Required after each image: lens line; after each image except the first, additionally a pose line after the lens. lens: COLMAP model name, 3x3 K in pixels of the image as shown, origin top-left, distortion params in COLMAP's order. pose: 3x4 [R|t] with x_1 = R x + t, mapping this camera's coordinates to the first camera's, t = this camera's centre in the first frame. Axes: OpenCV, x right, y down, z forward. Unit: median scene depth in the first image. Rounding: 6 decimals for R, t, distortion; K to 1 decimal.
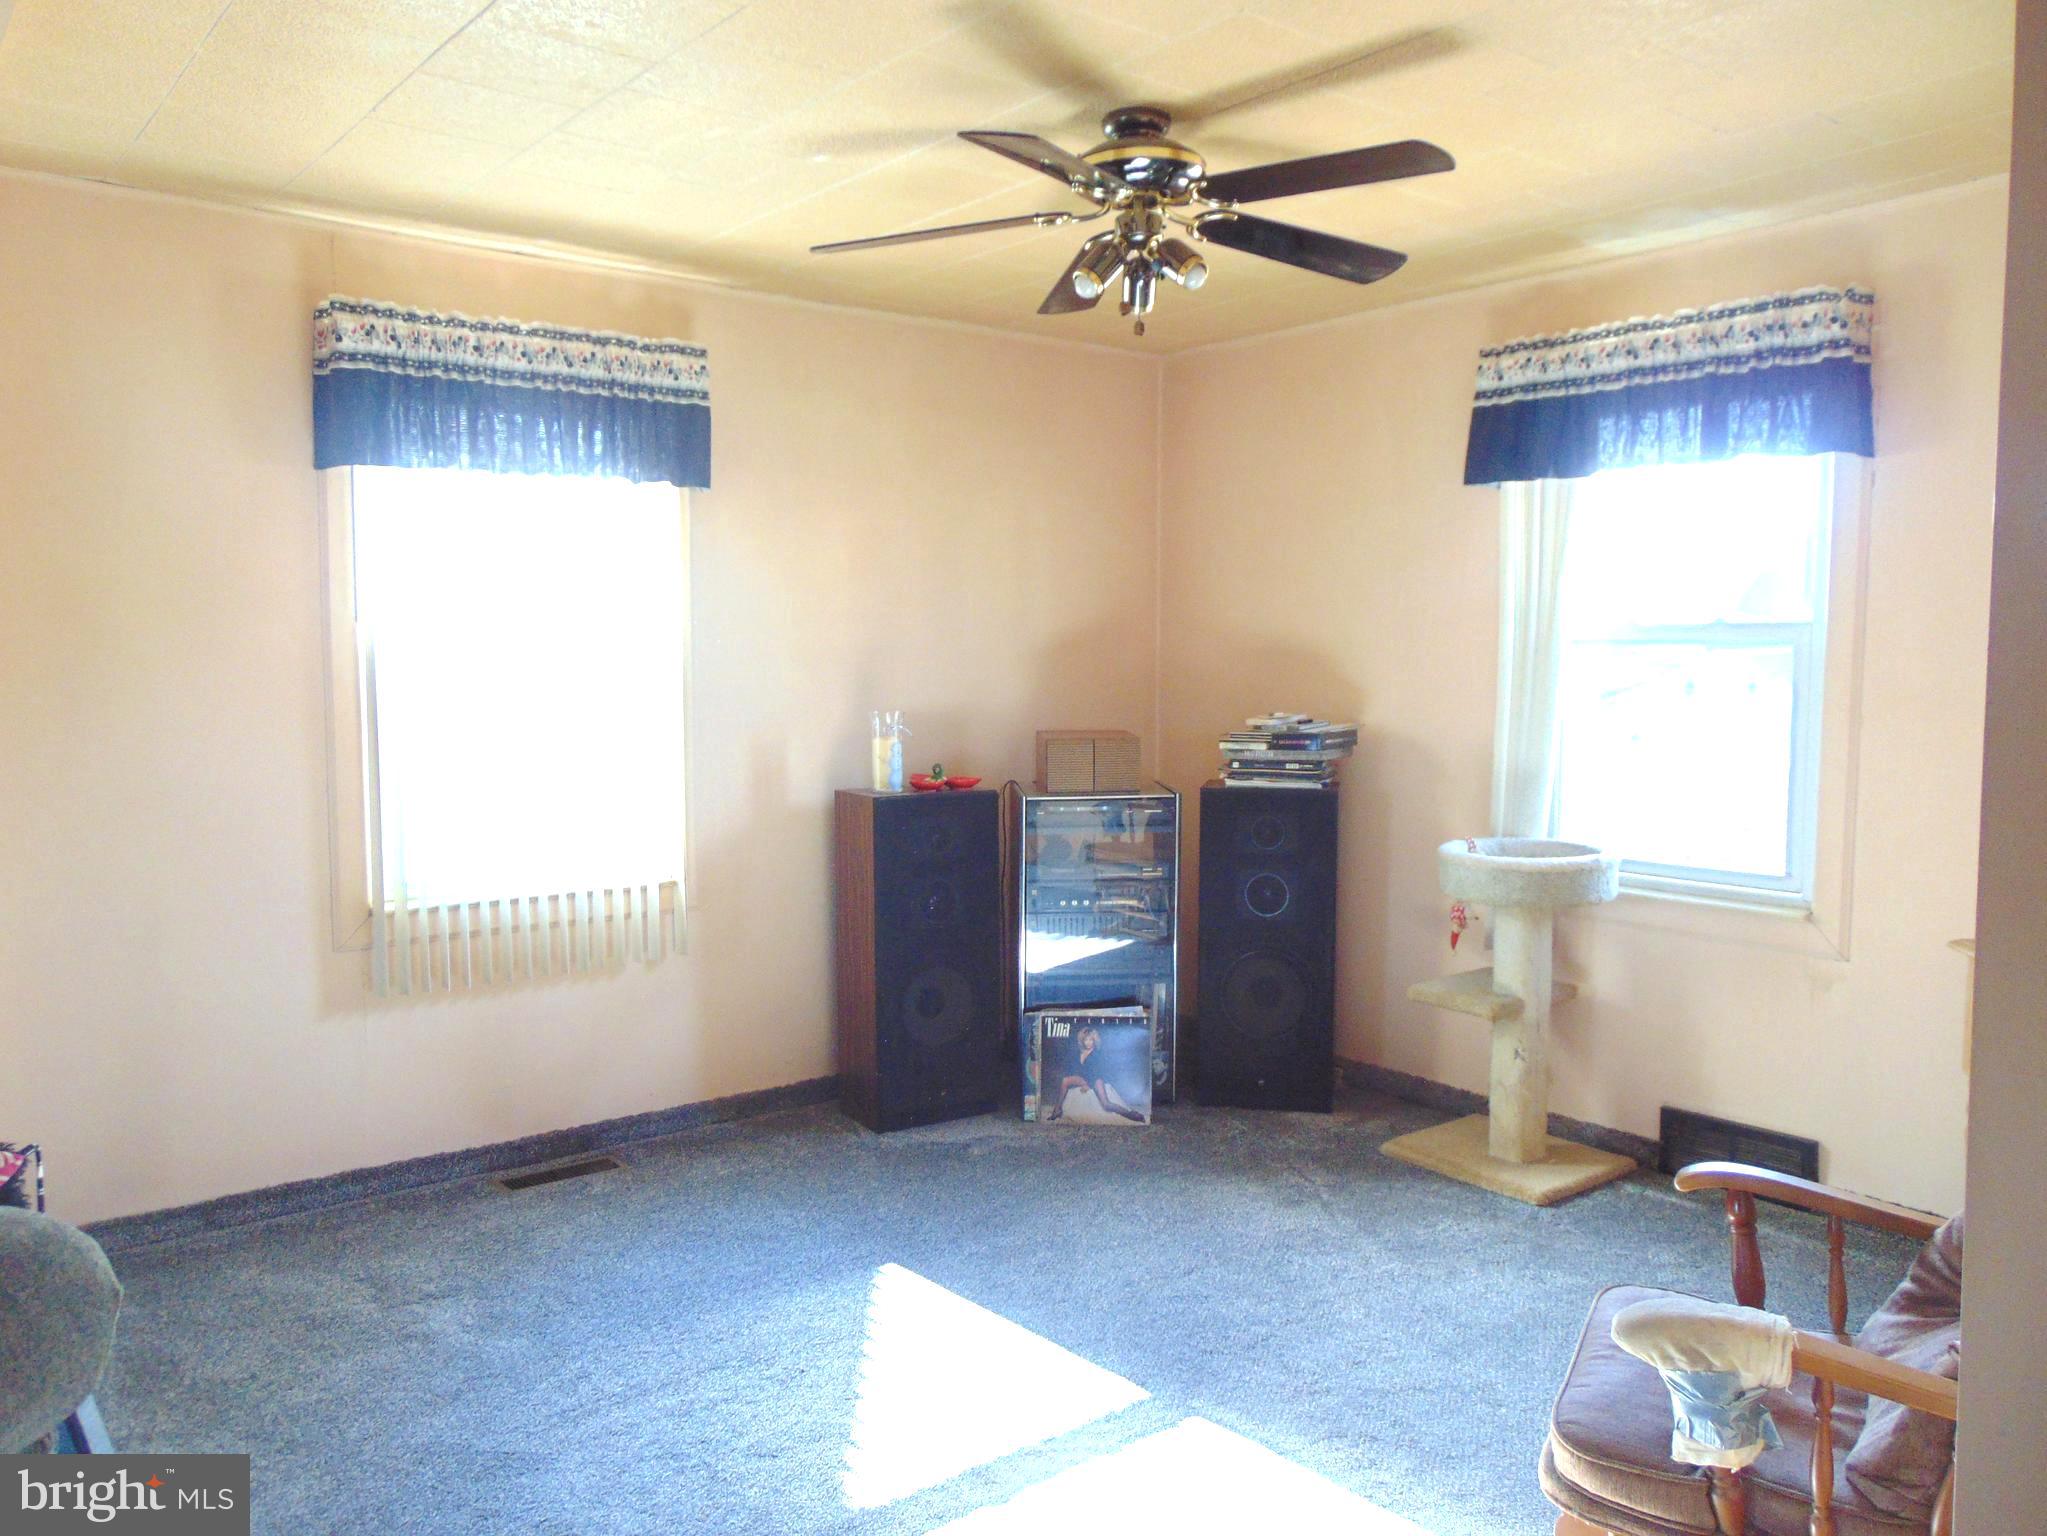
lens RADIAL K [[1533.9, 0, 1023.5], [0, 1533.9, 768.0], [0, 0, 1]] dist [-0.043469, 0.087283]
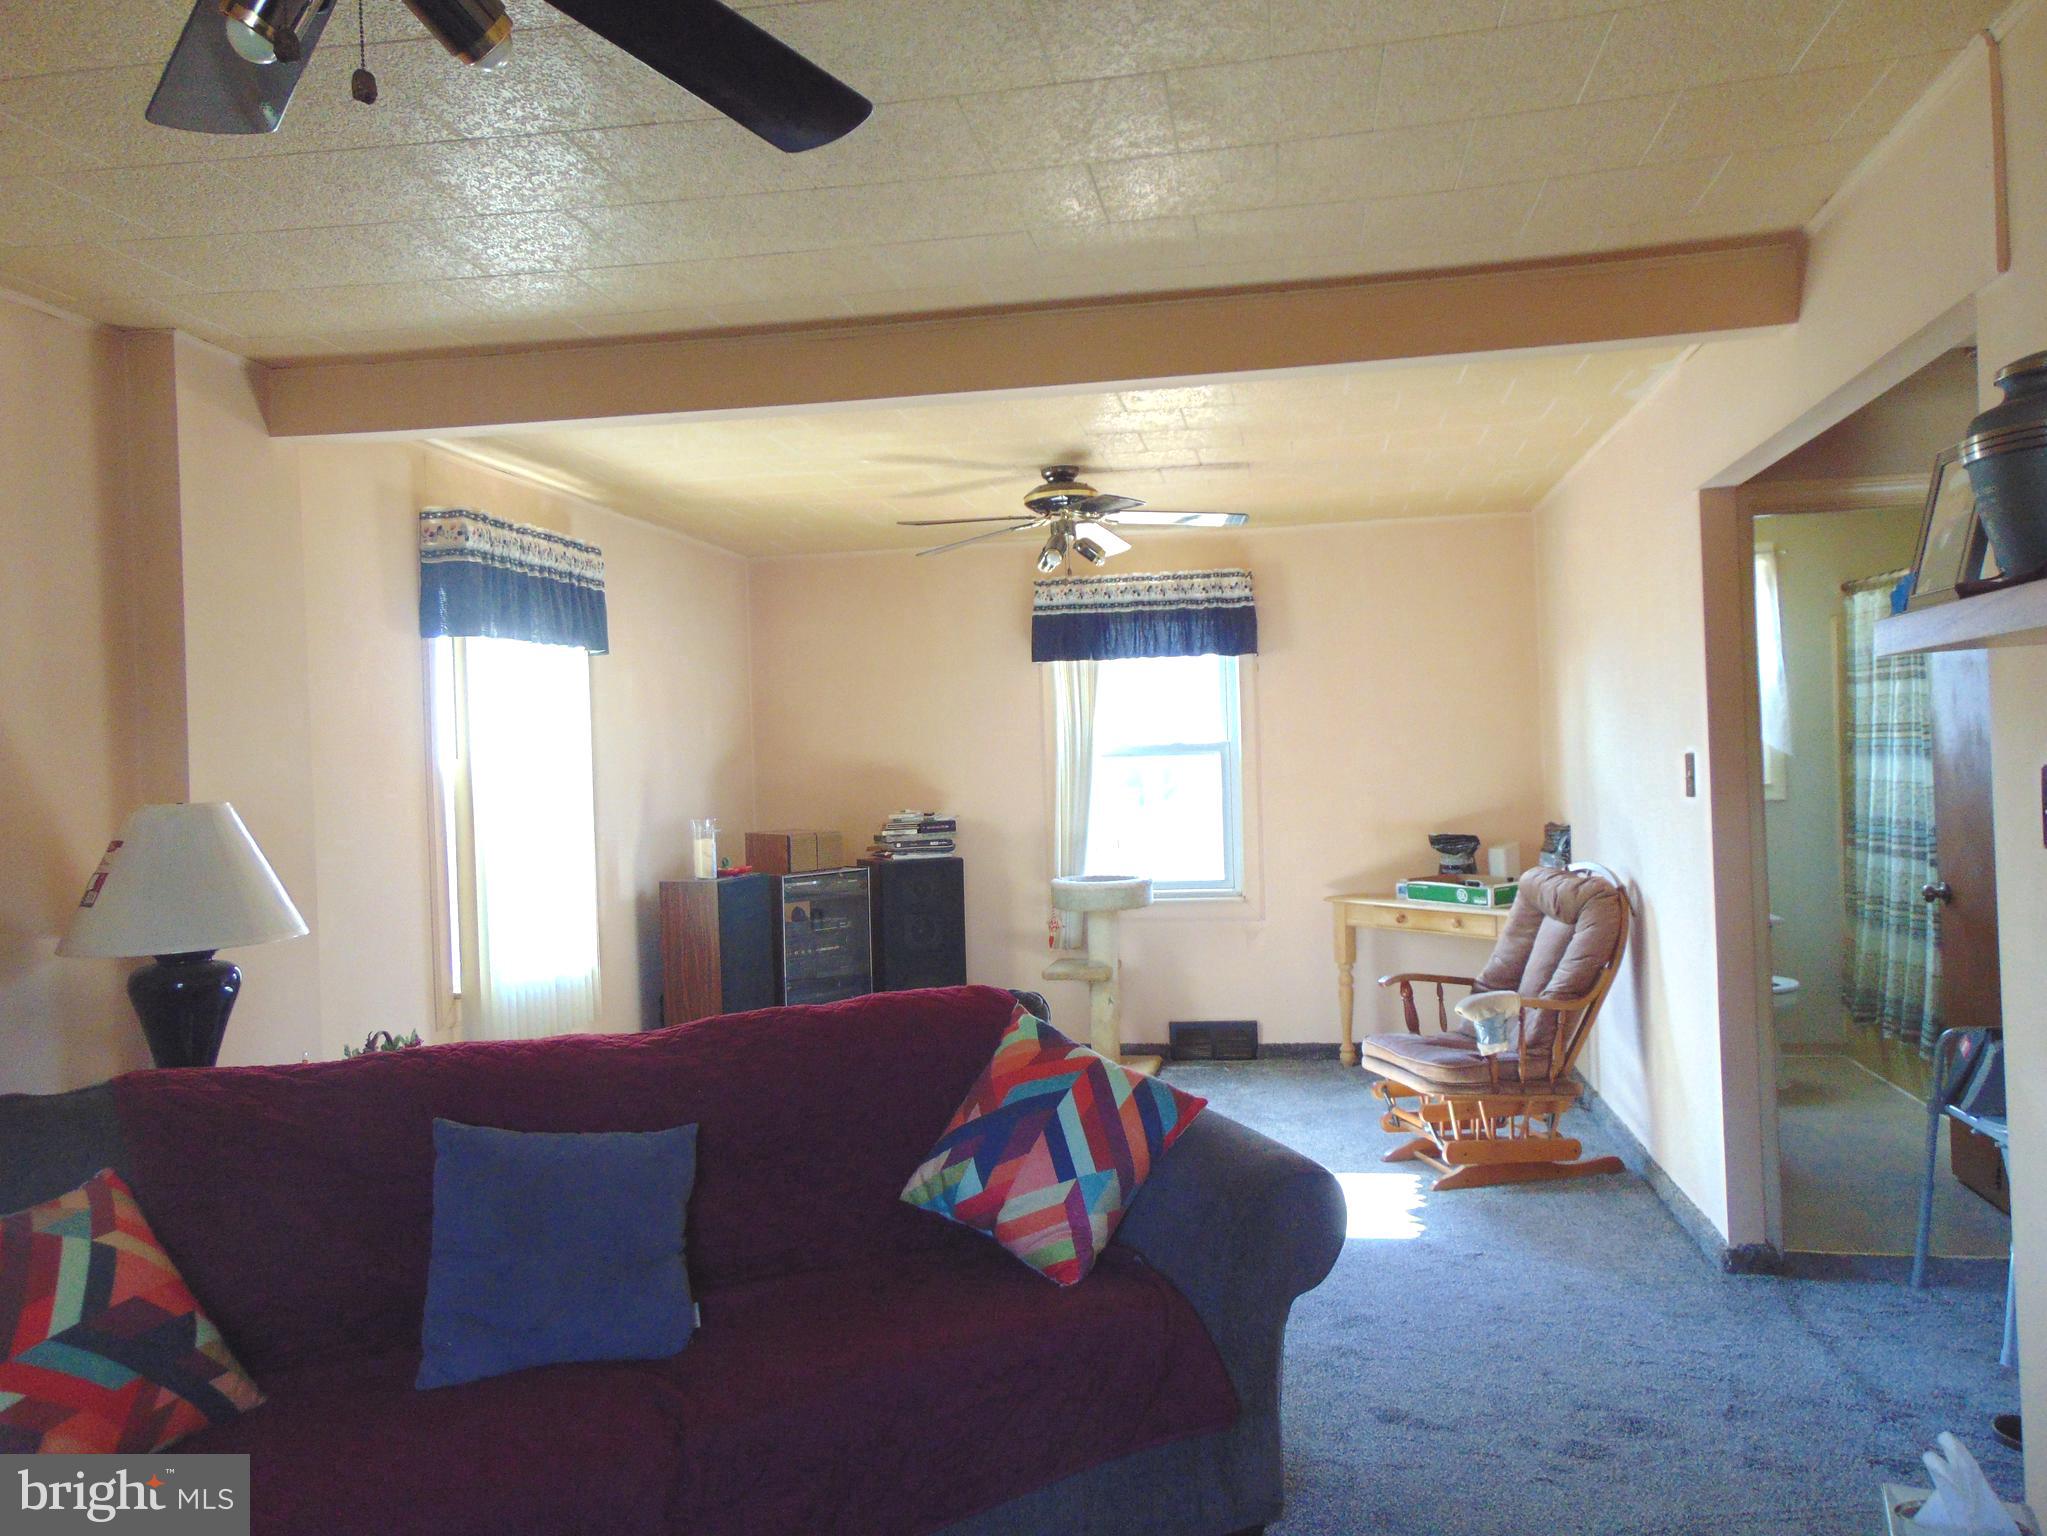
lens RADIAL K [[1533.9, 0, 1023.5], [0, 1533.9, 768.0], [0, 0, 1]] dist [-0.043469, 0.087283]
pose [[0.753342, -0.026022, 0.657114, -0.854074], [0.083642, 0.994893, -0.056492, 0.020048], [-0.652288, 0.097520, 0.751671, -0.227626]]
